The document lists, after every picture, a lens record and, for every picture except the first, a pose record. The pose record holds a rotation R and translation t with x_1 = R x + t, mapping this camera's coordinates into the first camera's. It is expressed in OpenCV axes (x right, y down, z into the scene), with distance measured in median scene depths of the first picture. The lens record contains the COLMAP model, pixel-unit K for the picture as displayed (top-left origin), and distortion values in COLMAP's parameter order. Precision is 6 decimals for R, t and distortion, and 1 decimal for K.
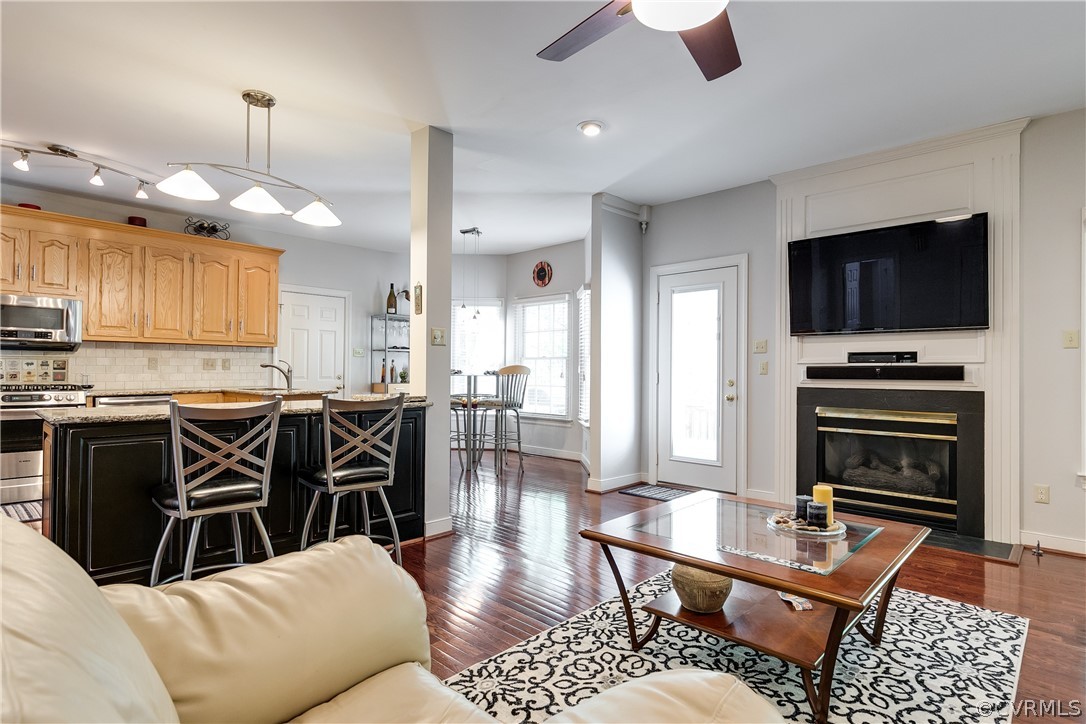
lens RADIAL K [[573.2, 0, 536.2], [0, 573.2, 365.1], [0, 0, 1]] dist [0.005053, 0.000514]
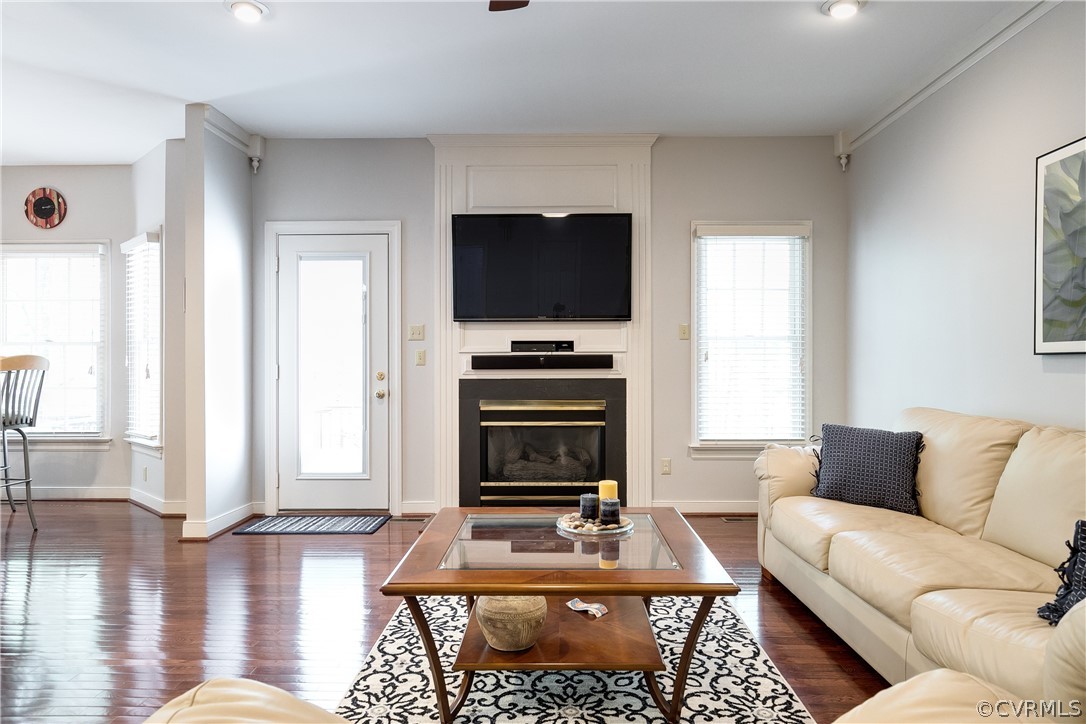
lens RADIAL K [[698.1, 0, 546.7], [0, 698.1, 363.2], [0, 0, 1]] dist [0.007531, -0.000066]
pose [[0.725503, -0.009458, 0.688155, -0.203152], [0.001097, 0.999920, 0.012587, 0.000333], [-0.688219, -0.008377, 0.725455, 0.127427]]
